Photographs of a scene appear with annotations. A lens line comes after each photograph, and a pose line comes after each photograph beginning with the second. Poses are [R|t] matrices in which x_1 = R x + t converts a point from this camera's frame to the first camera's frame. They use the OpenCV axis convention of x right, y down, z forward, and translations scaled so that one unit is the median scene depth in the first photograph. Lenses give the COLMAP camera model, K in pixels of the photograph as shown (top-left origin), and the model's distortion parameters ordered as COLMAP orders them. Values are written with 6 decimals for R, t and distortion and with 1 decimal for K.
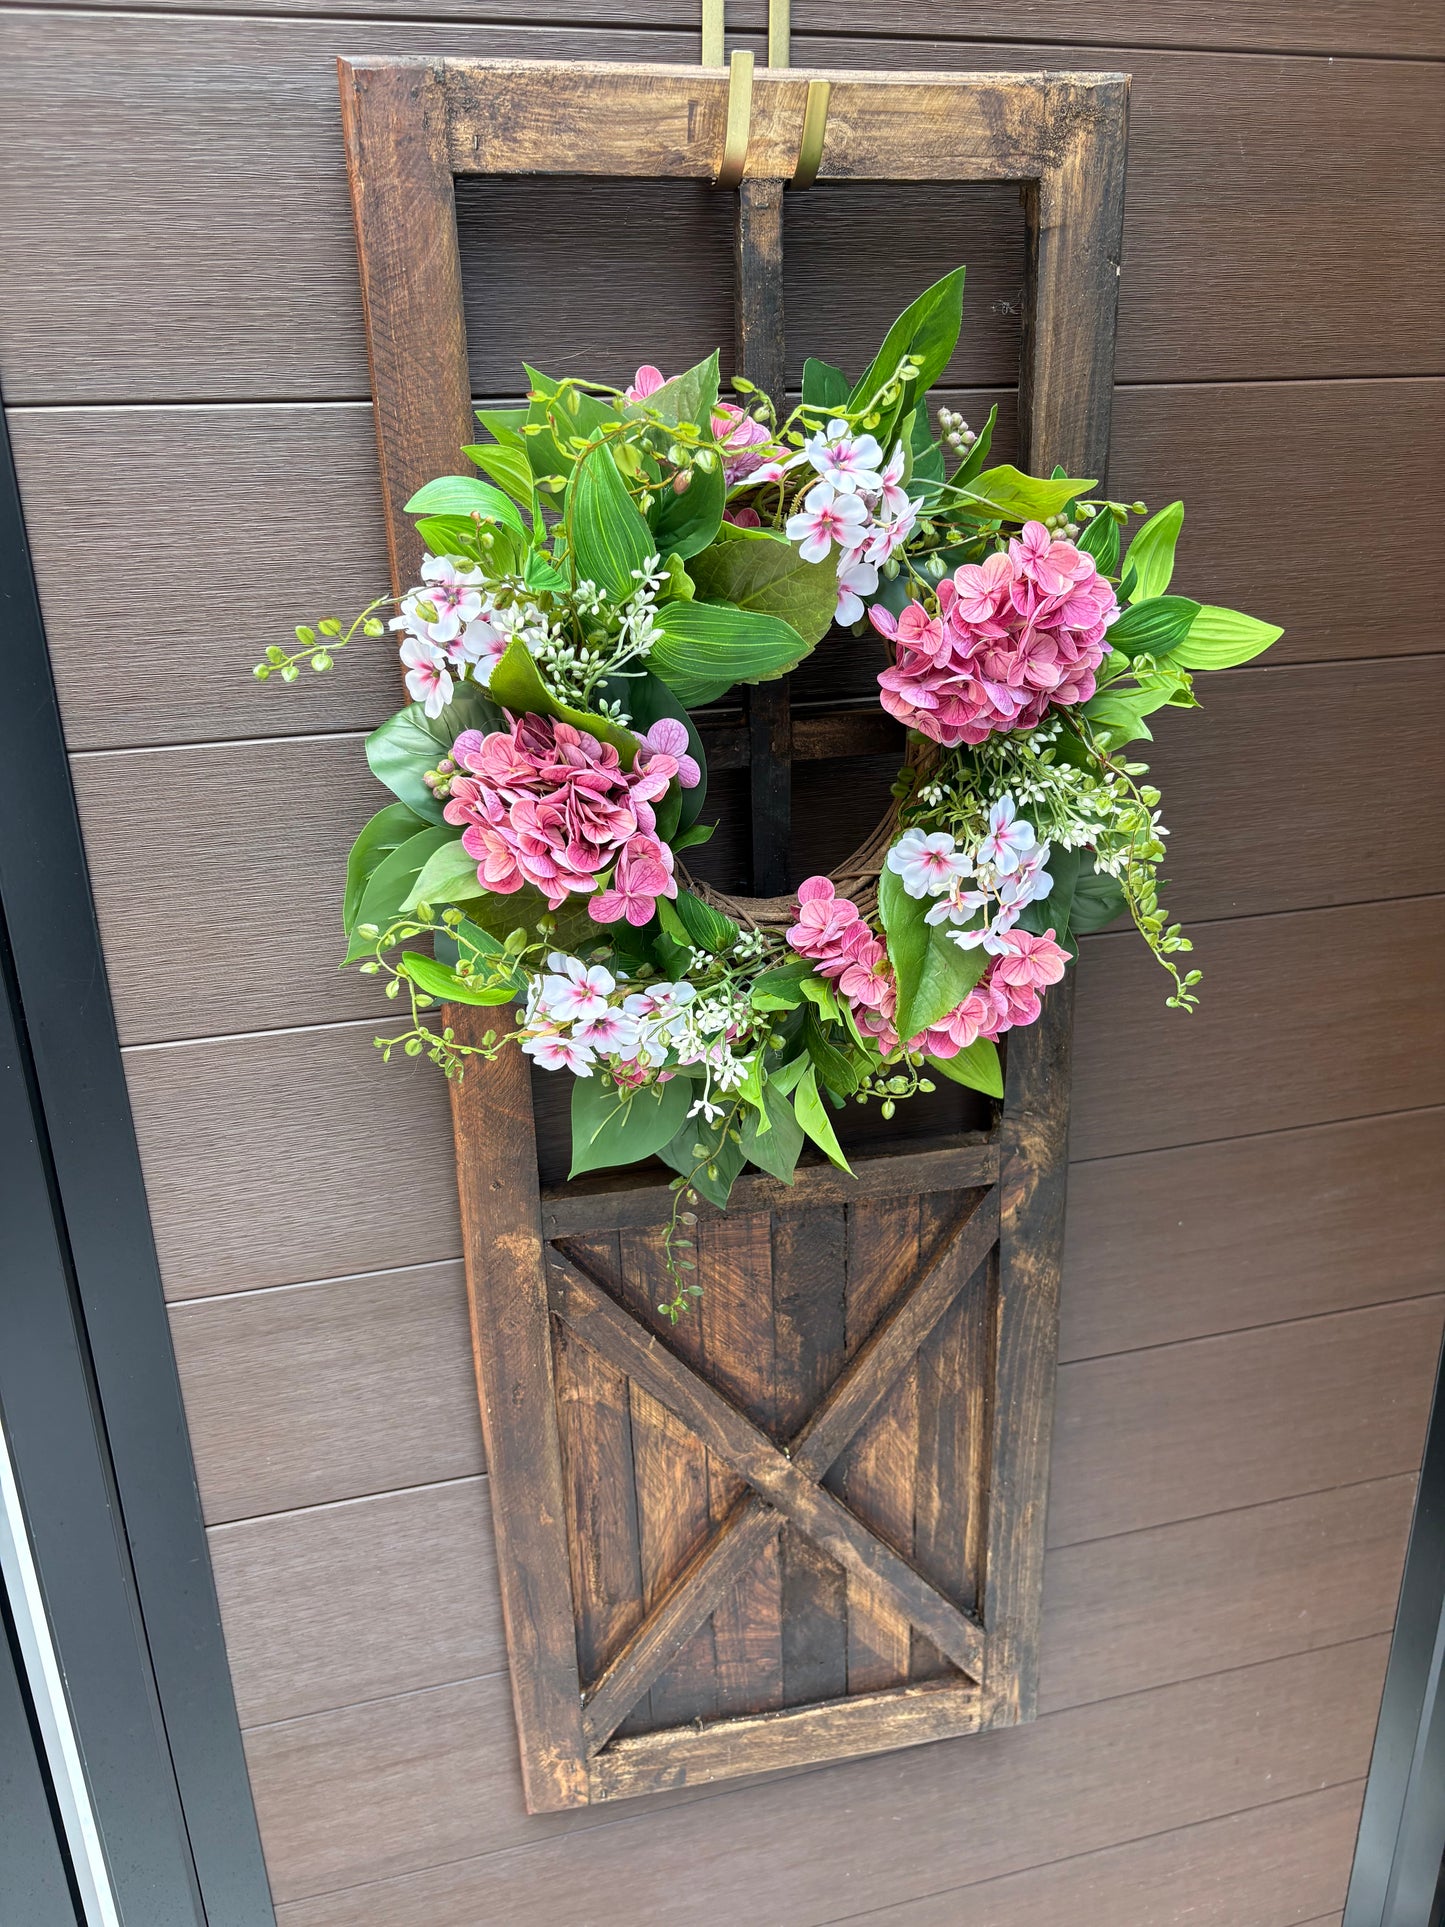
lens RADIAL K [[1441.6, 0, 724.8], [0, 1441.6, 970.5], [0, 0, 1]] dist [0.019065, -0.008184]
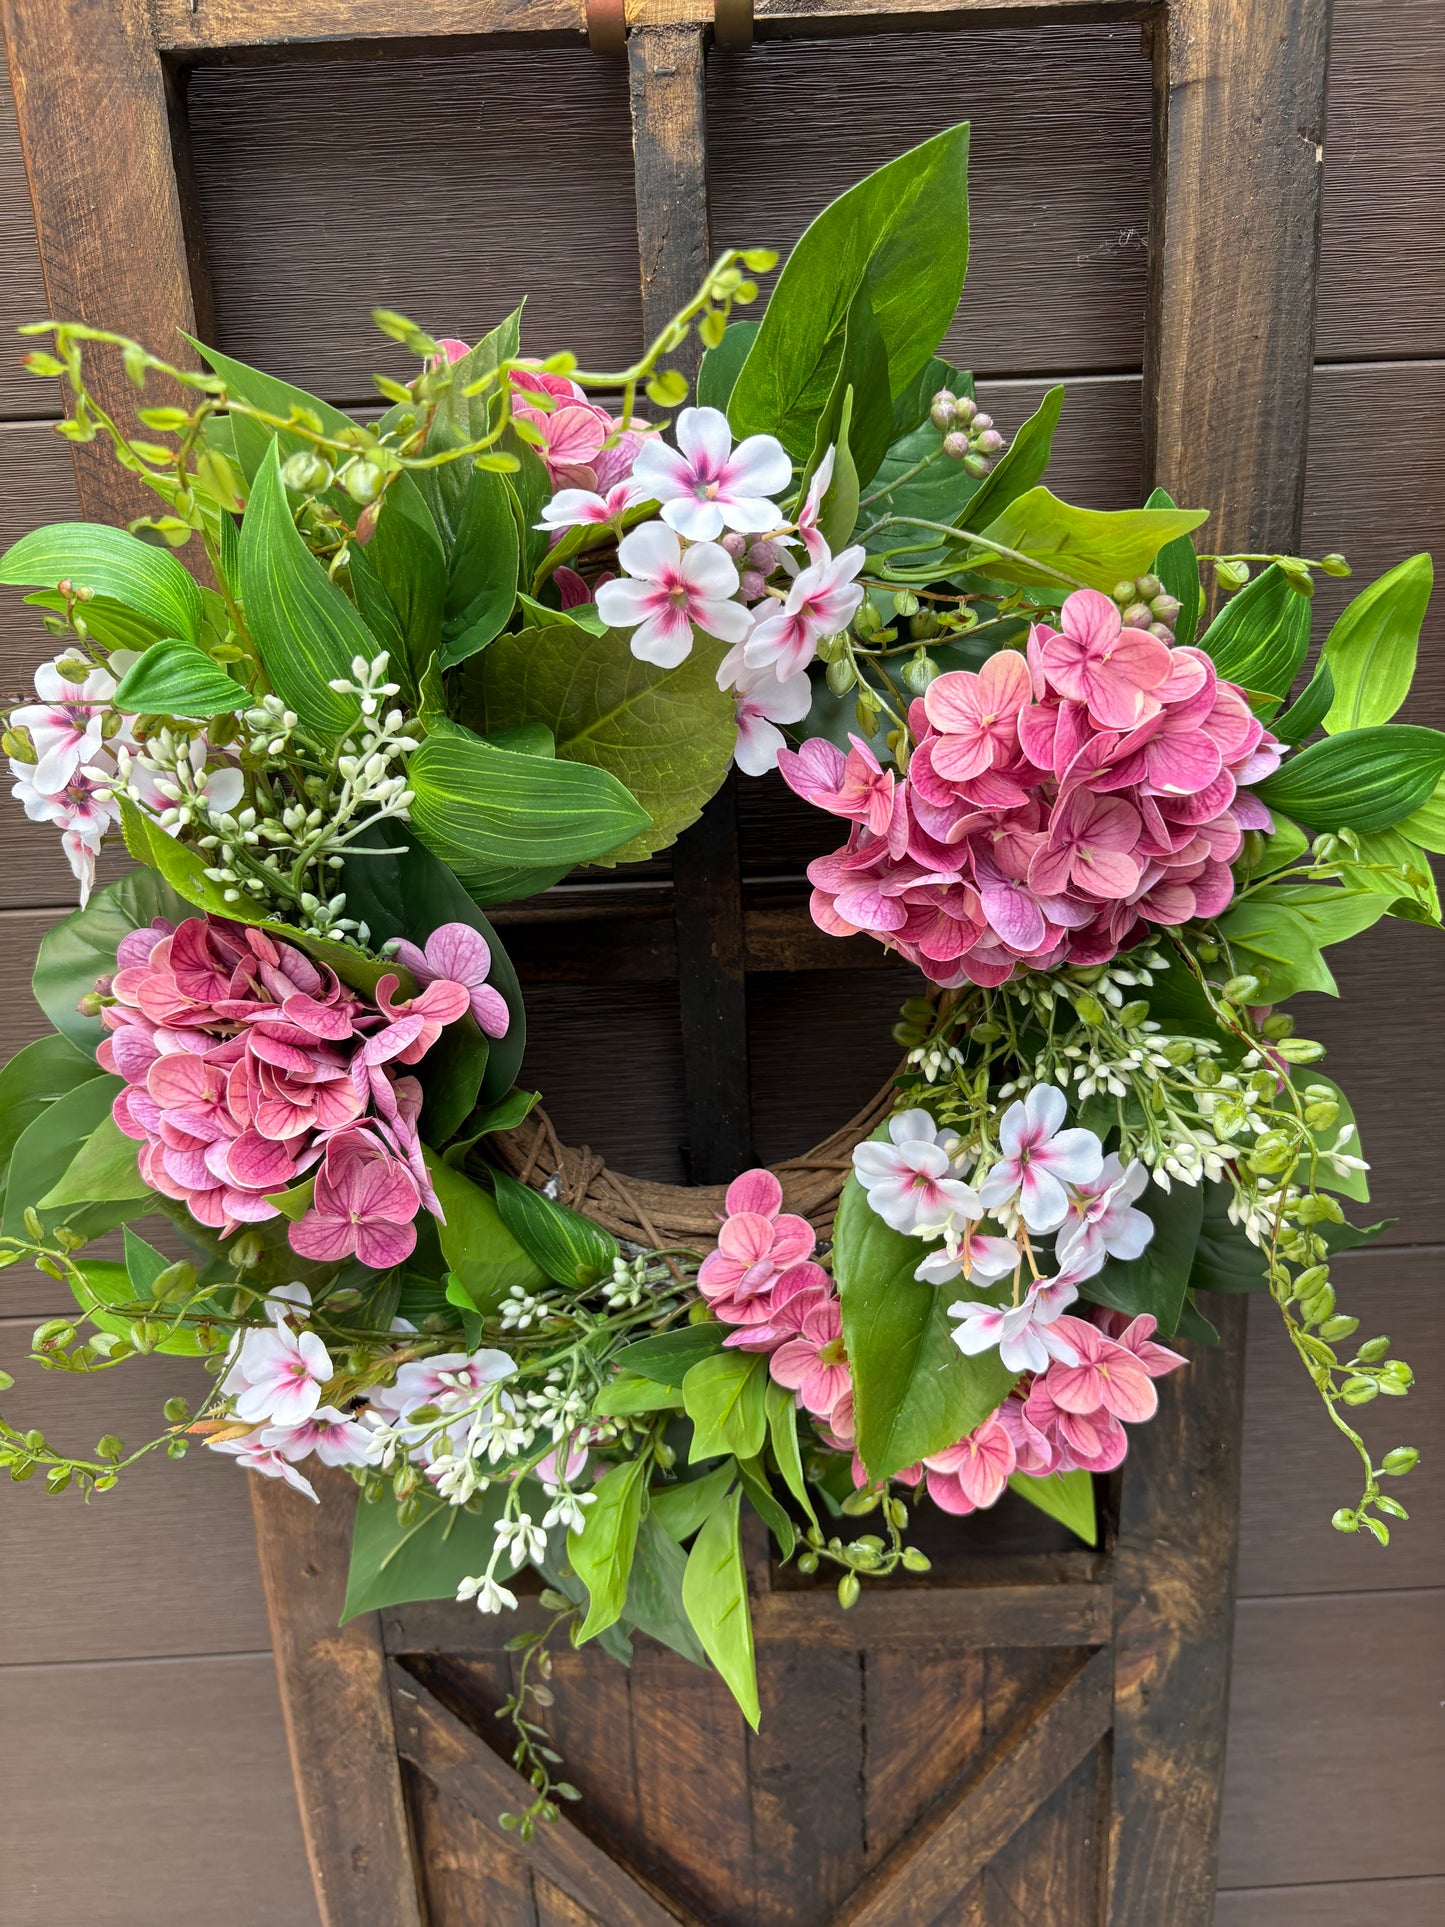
lens RADIAL K [[1469.7, 0, 720.2], [0, 1469.7, 974.0], [0, 0, 1]] dist [0.028189, -0.047539]
pose [[0.973642, 0.051476, -0.222195, 0.187300], [-0.062668, 0.997081, -0.043613, -0.124577], [0.219301, 0.056388, 0.974026, 0.406113]]
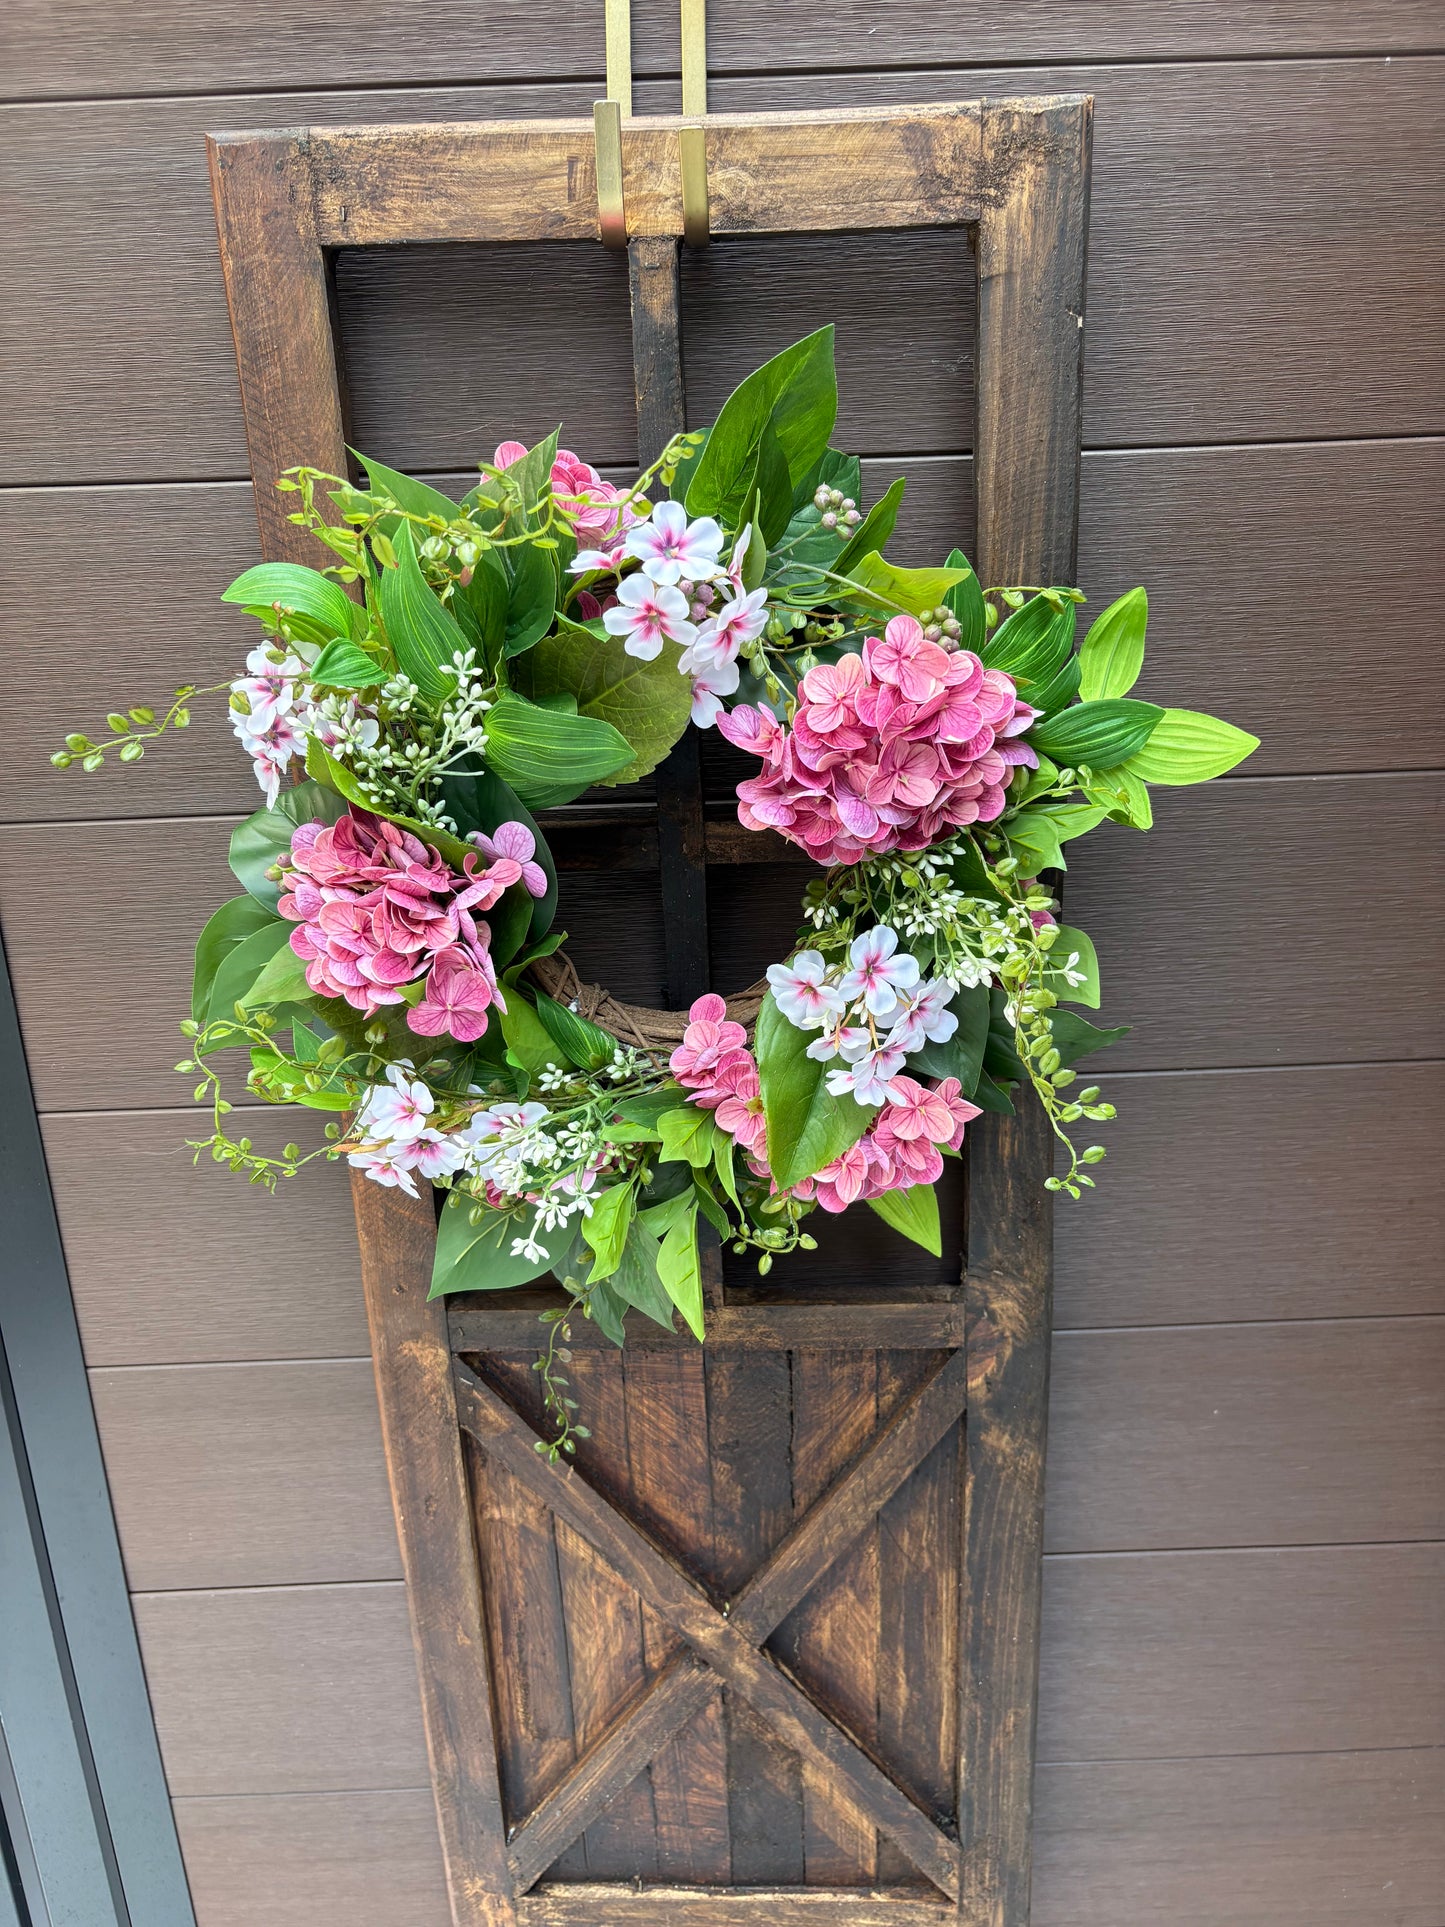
lens RADIAL K [[1461.6, 0, 726.2], [0, 1461.6, 976.7], [0, 0, 1]] dist [0.013367, -0.003691]
pose [[0.971592, 0.069314, -0.226284, 0.289127], [-0.073806, 0.997207, -0.011439, -0.069573], [0.224859, 0.027815, 0.973994, 0.115896]]
